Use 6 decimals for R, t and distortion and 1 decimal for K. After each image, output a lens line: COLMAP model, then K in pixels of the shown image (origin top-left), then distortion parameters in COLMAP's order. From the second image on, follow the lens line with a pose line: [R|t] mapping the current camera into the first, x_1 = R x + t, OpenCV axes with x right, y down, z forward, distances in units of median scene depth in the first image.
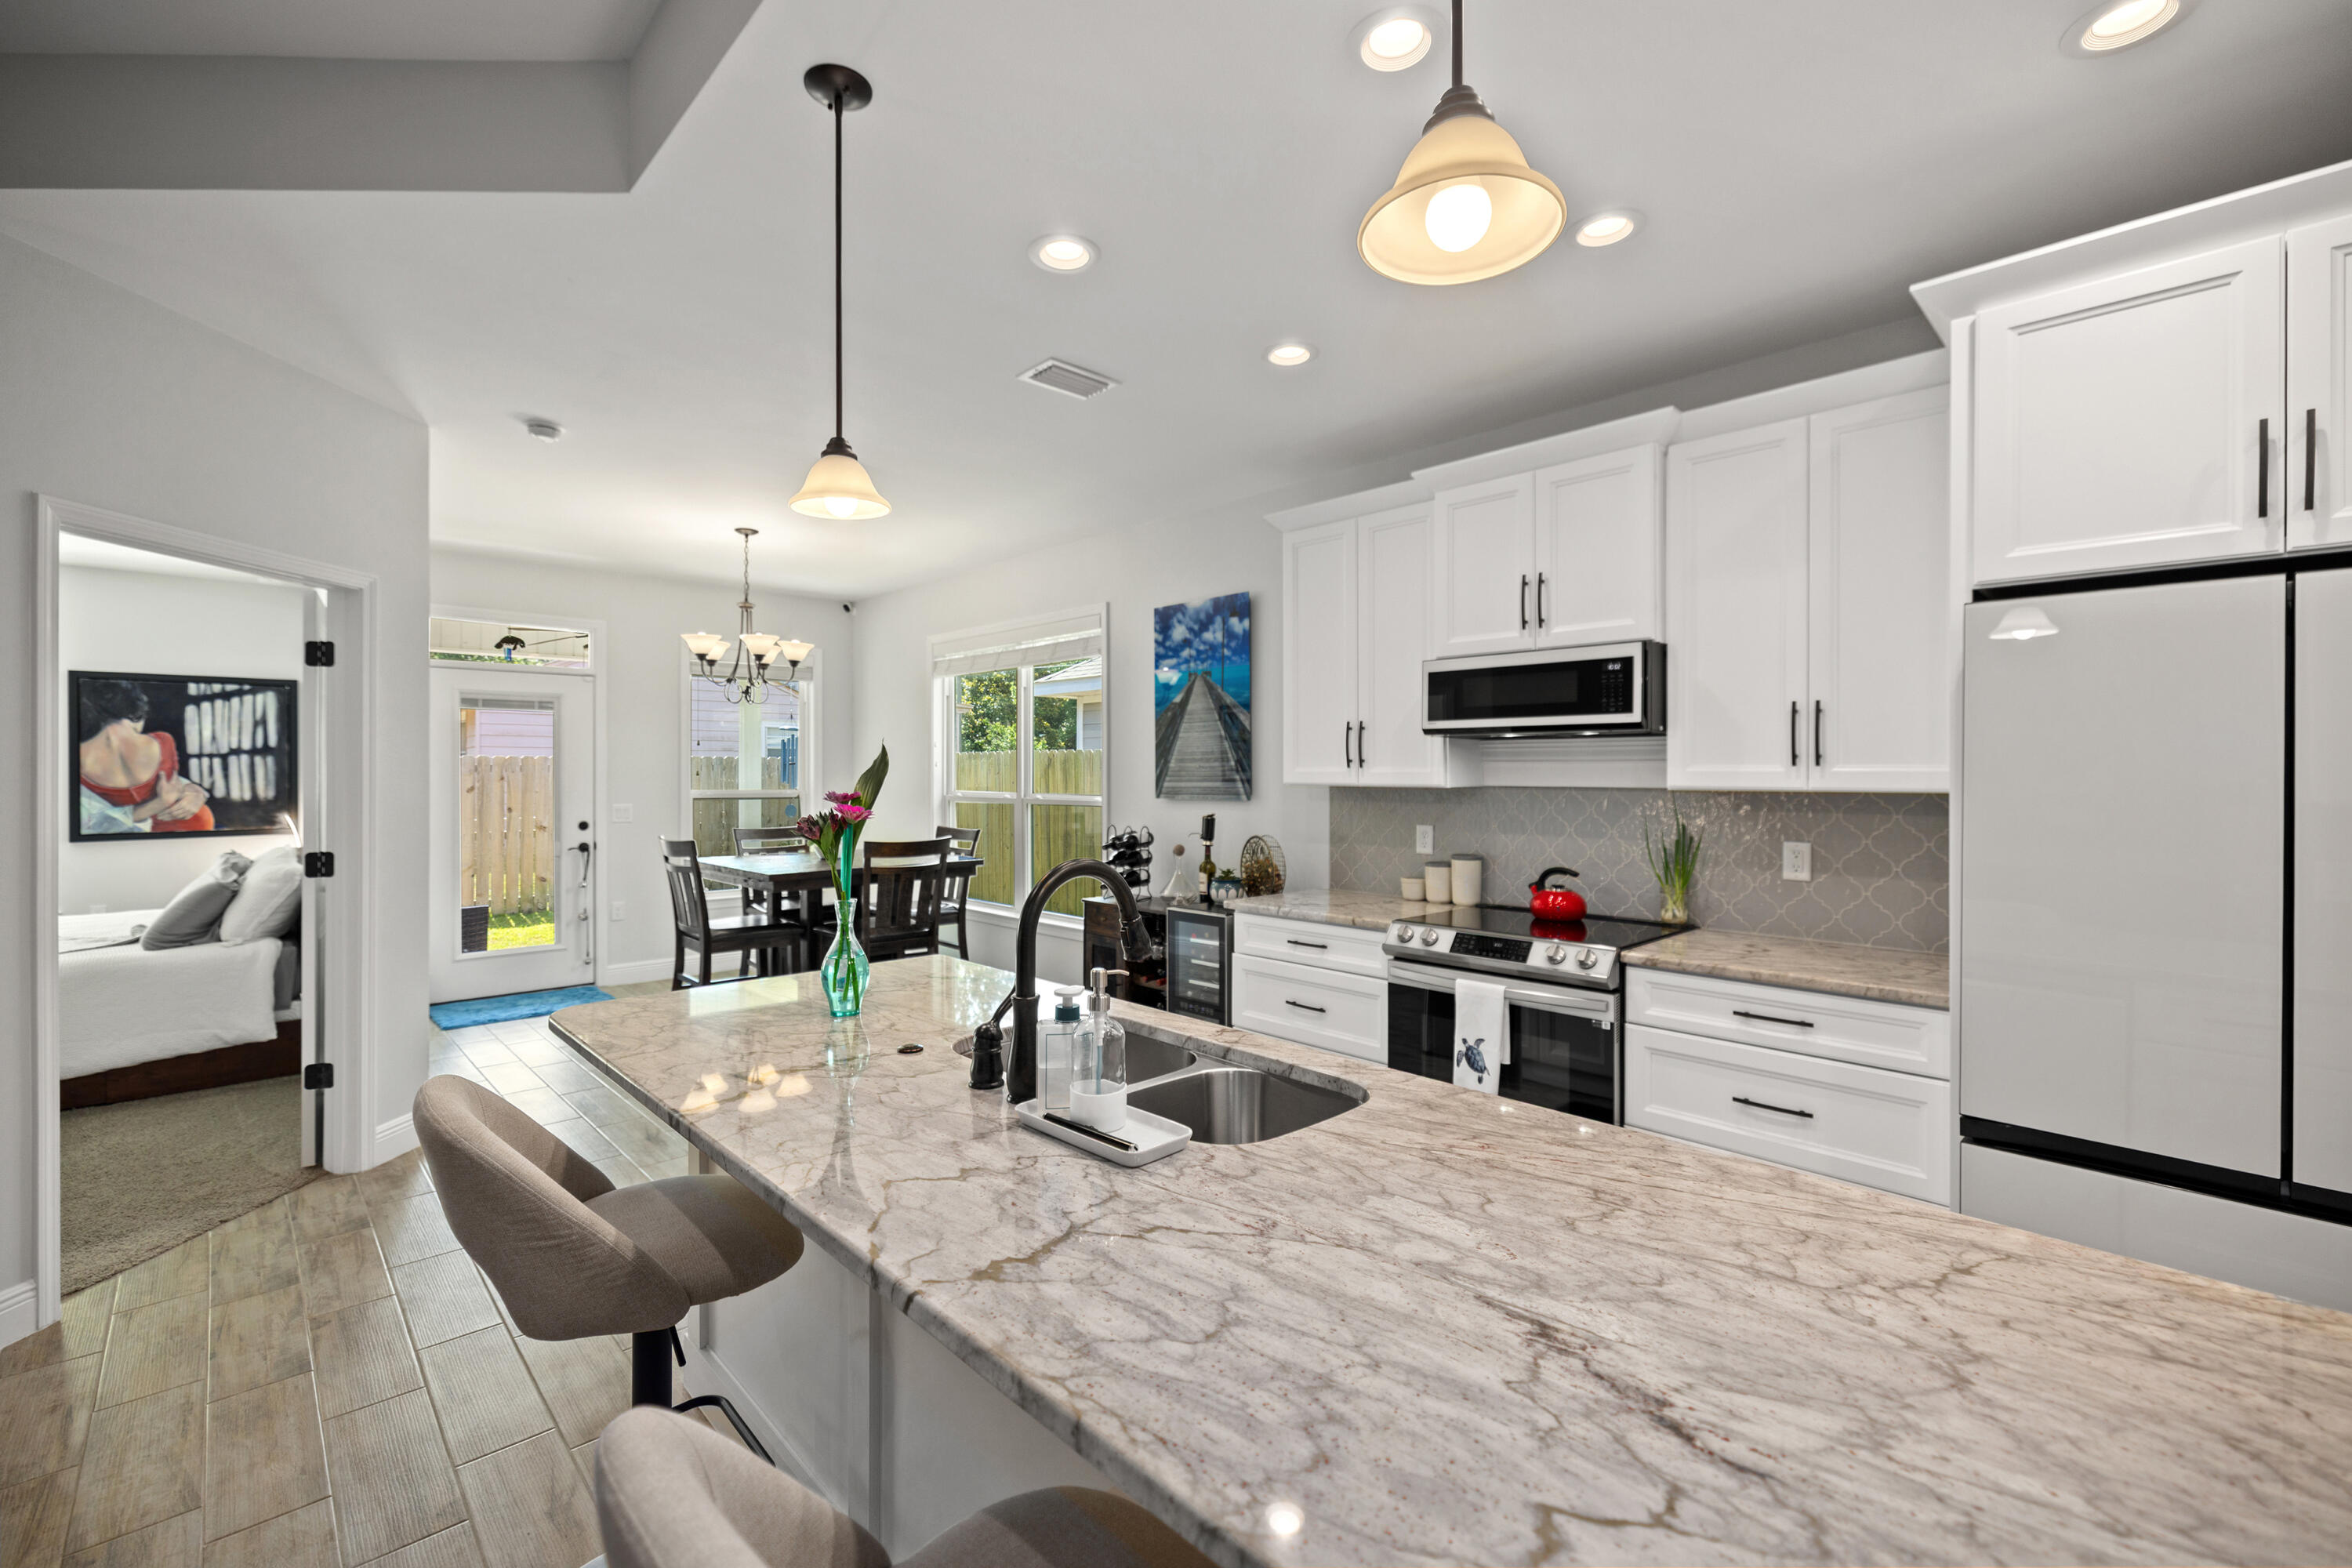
lens RADIAL K [[989.6, 0, 1165.0], [0, 989.6, 769.7], [0, 0, 1]] dist [0.004502, -0.001740]
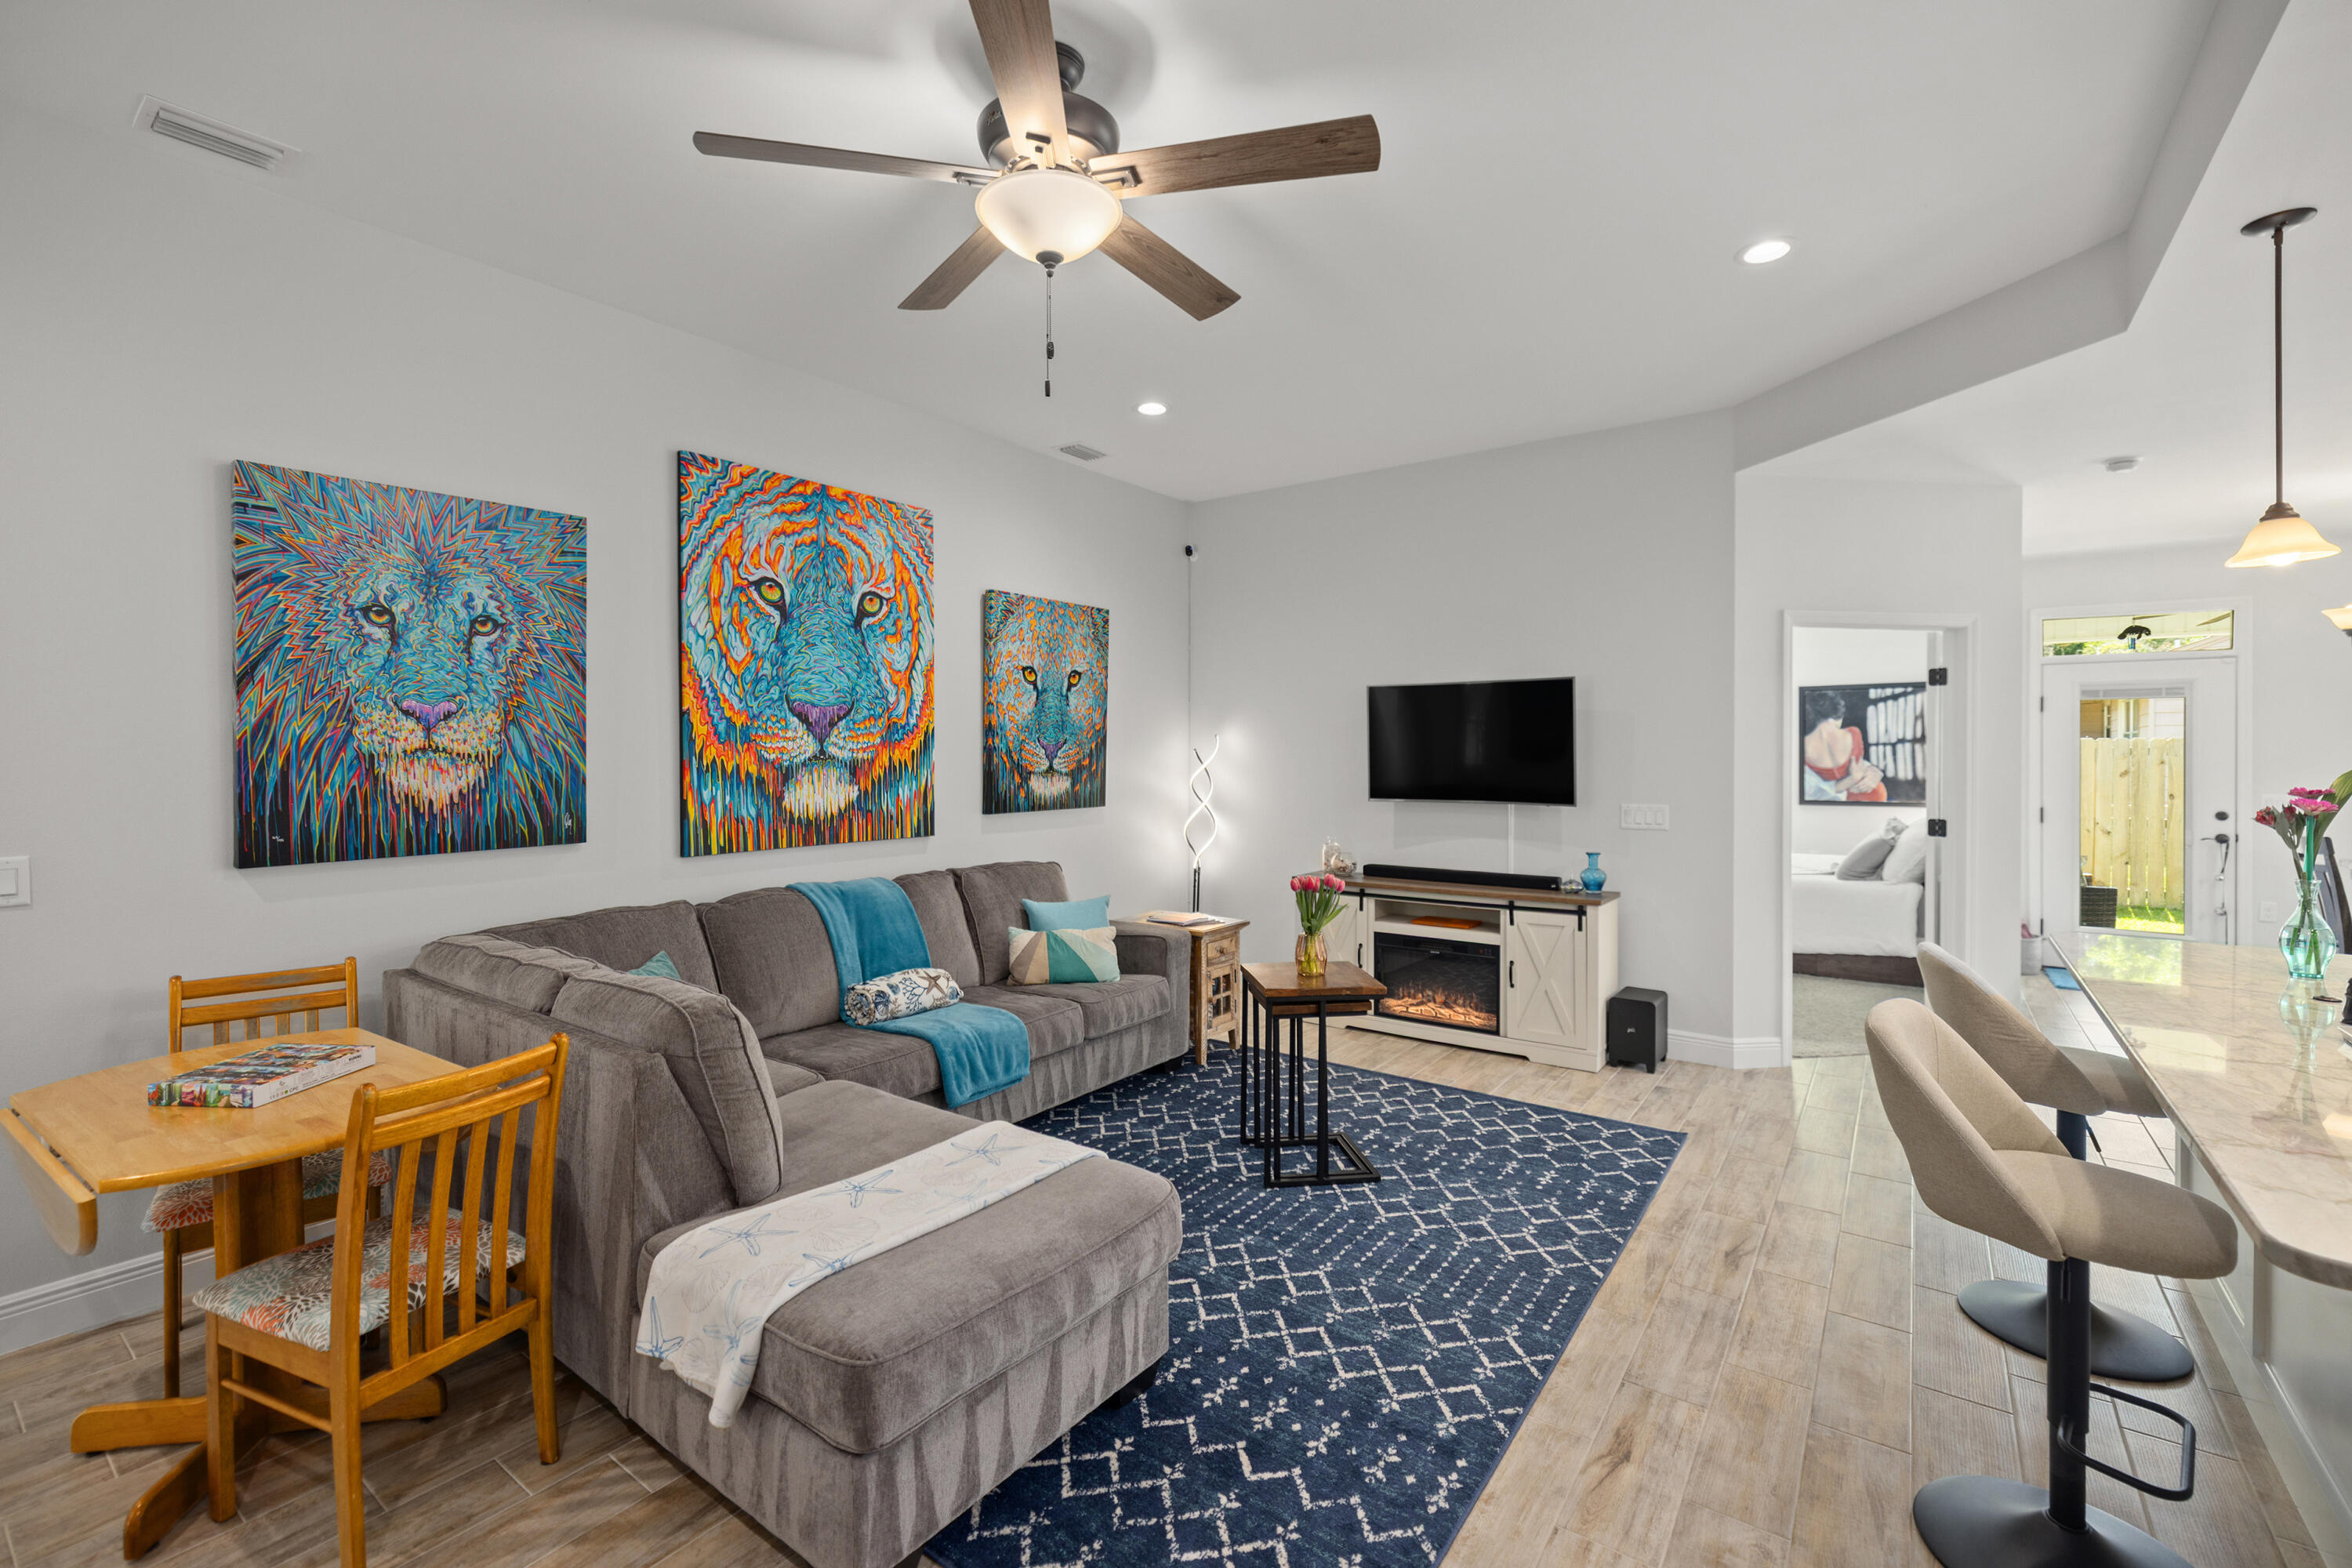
lens RADIAL K [[1025.8, 0, 1162.9], [0, 1025.8, 754.4], [0, 0, 1]] dist [0.004043, -0.001281]
pose [[0.178308, 0.003370, -0.983969, 0.210376], [0.002190, 0.999990, 0.003821, -0.008592], [0.983972, -0.002836, 0.178299, -0.184542]]
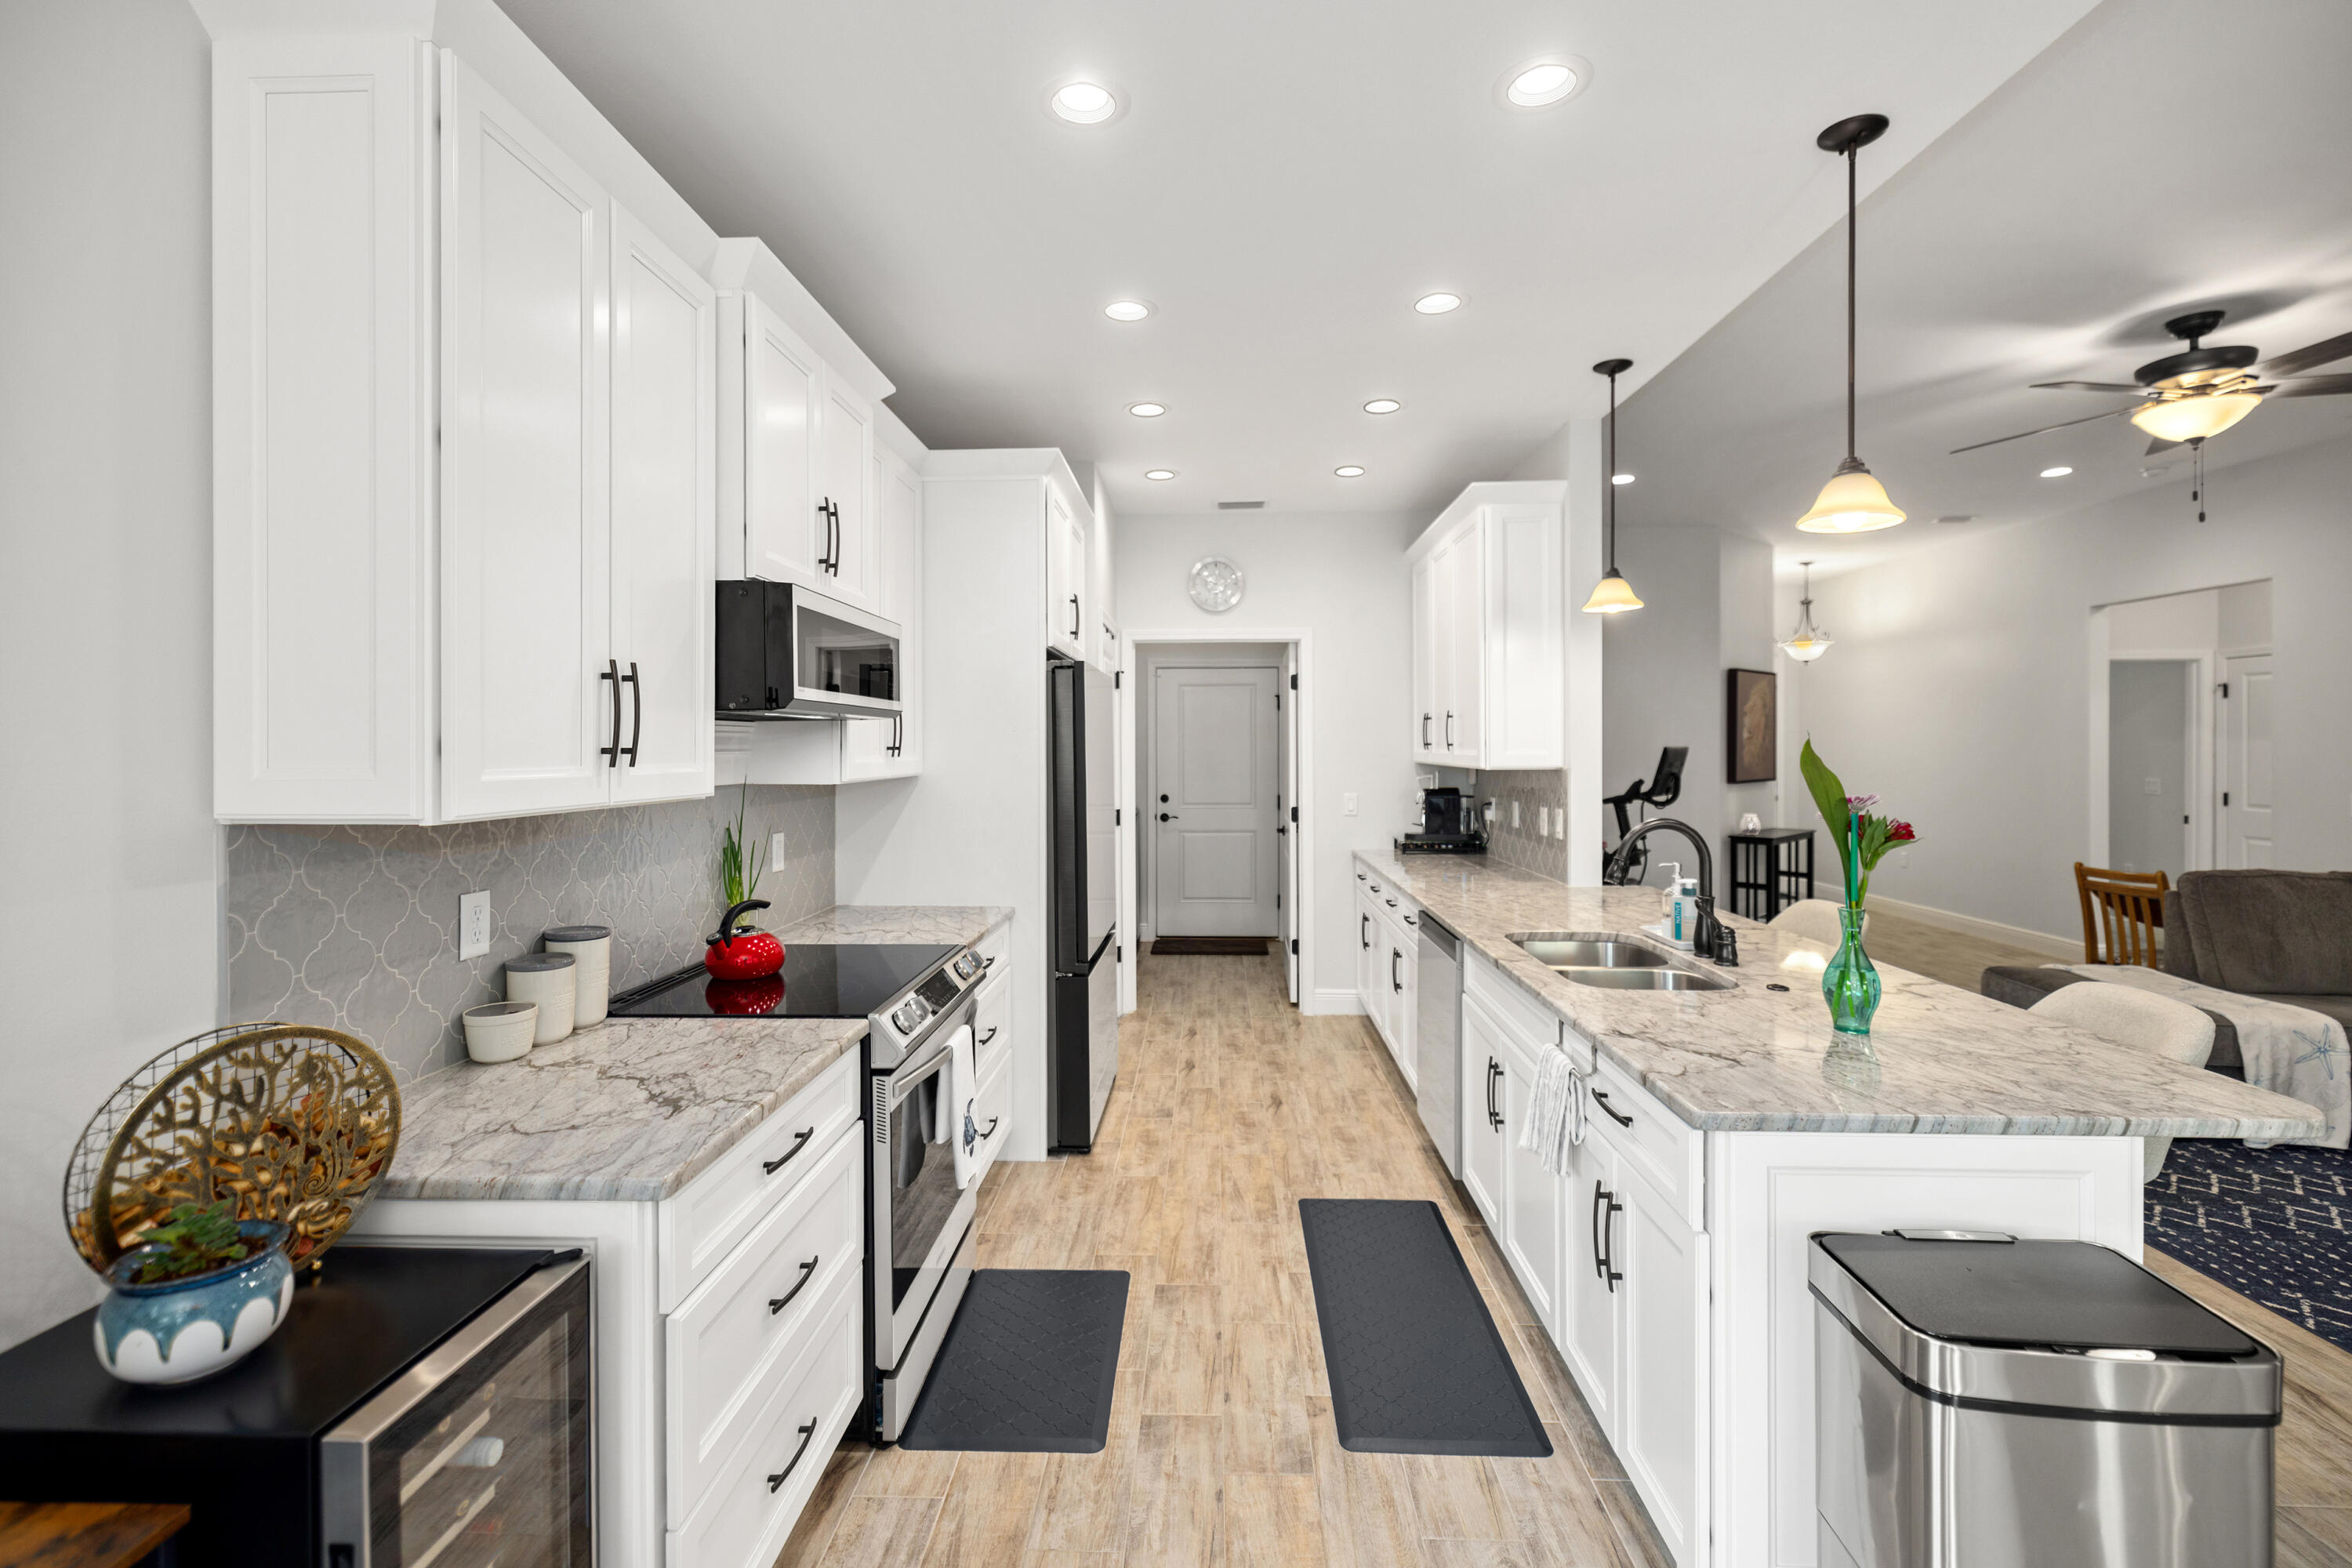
lens RADIAL K [[1025.8, 0, 1169.9], [0, 1025.8, 750.0], [0, 0, 1]] dist [0.004043, -0.001281]
pose [[-0.690723, -0.001541, 0.723117, -0.191251], [-0.000003, 0.999998, 0.002128, -0.006411], [-0.723119, 0.001468, -0.690722, 0.702287]]
